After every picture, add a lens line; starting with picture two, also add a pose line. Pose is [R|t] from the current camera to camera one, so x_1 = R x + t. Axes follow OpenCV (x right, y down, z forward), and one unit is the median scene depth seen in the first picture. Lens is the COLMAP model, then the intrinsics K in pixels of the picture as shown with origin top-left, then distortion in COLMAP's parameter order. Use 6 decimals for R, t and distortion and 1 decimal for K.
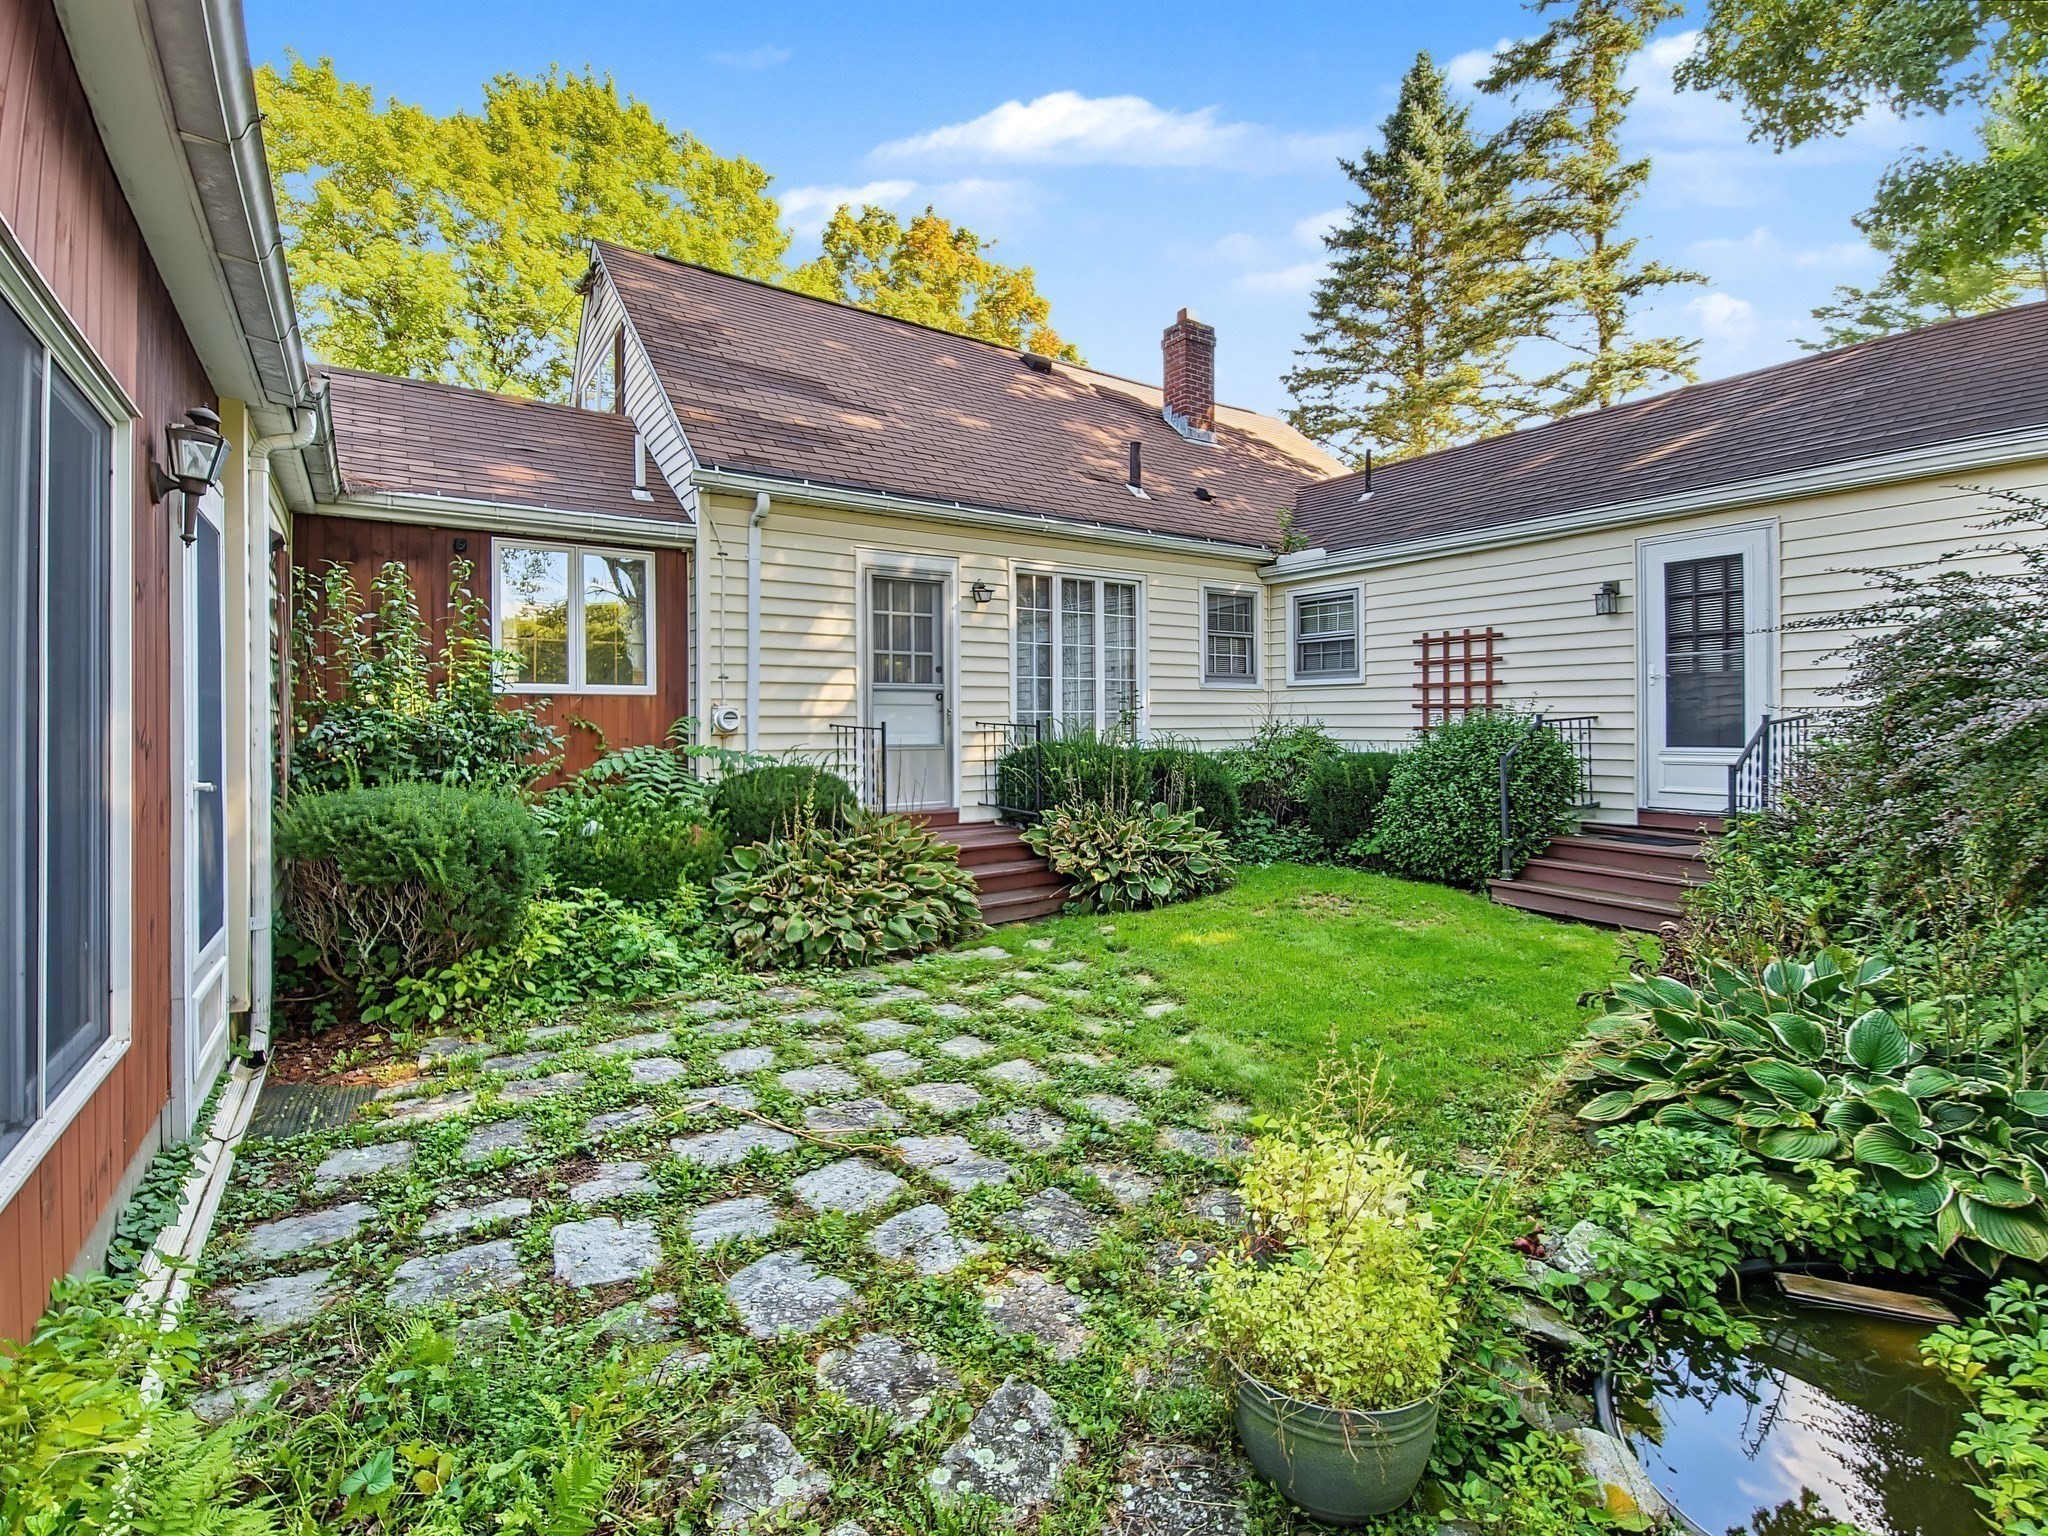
lens RADIAL K [[938.3, 0, 1020.0], [0, 938.3, 721.7], [0, 0, 1]] dist [-0.001294, -0.000258]
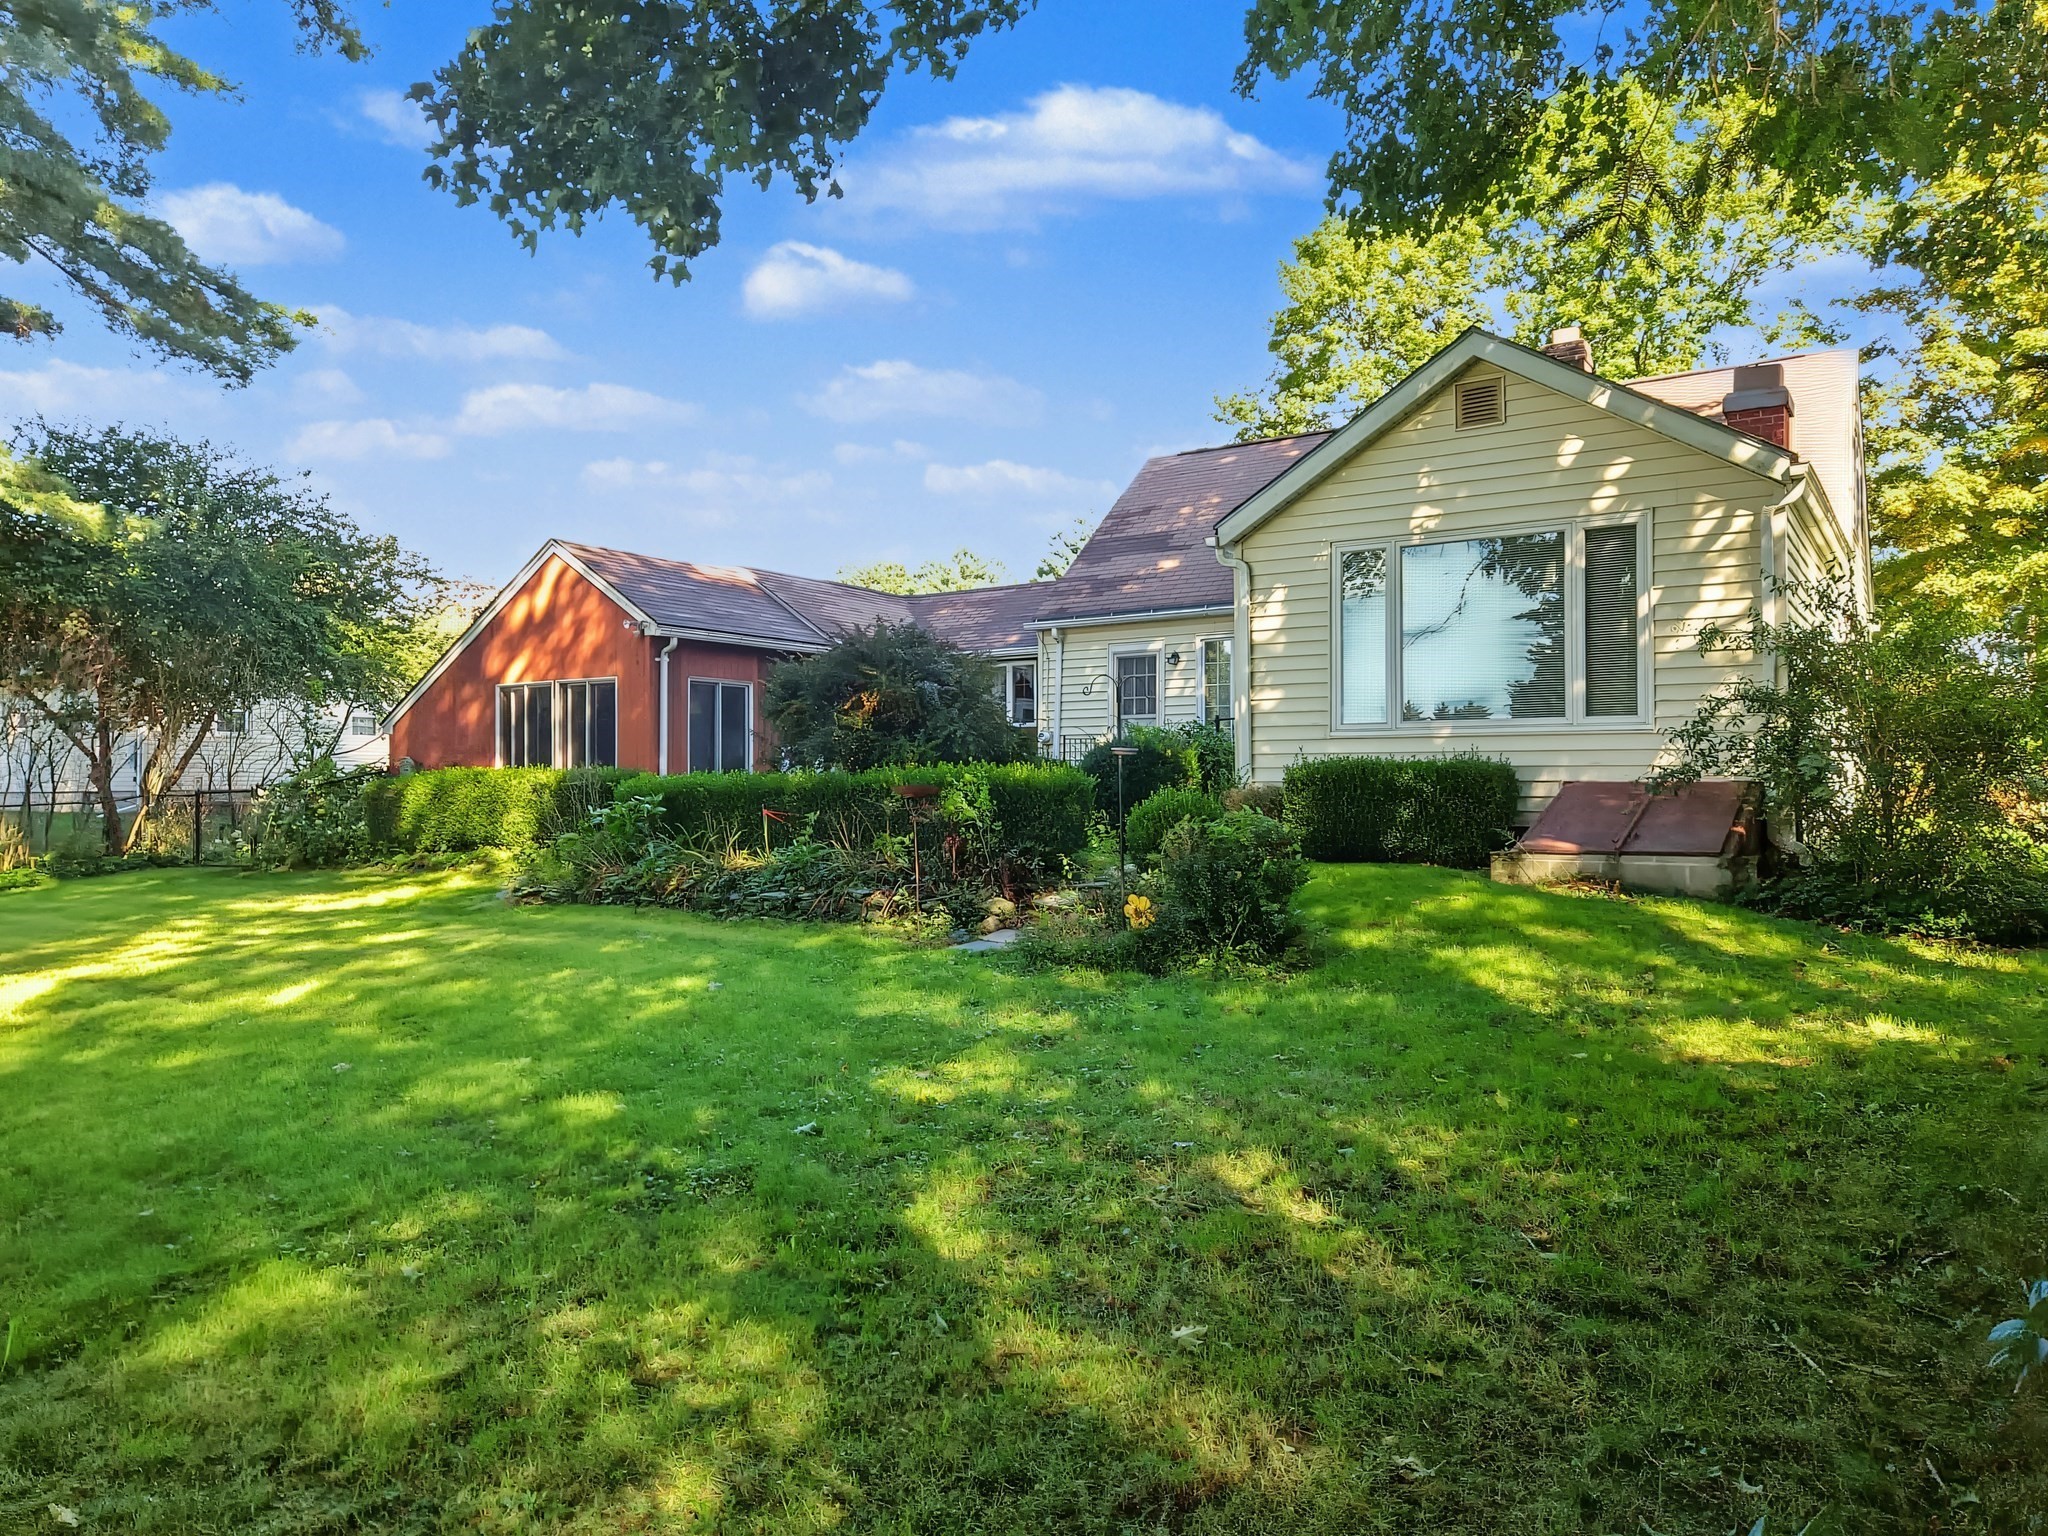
lens RADIAL K [[1456.0, 0, 1019.7], [0, 1456.0, 769.8], [0, 0, 1]] dist [0.002806, -0.000785]
pose [[0.377415, -0.008621, -0.926004, 1.871460], [0.004027, 0.999962, -0.007668, 0.066751], [0.926035, -0.000835, 0.377436, -0.214733]]
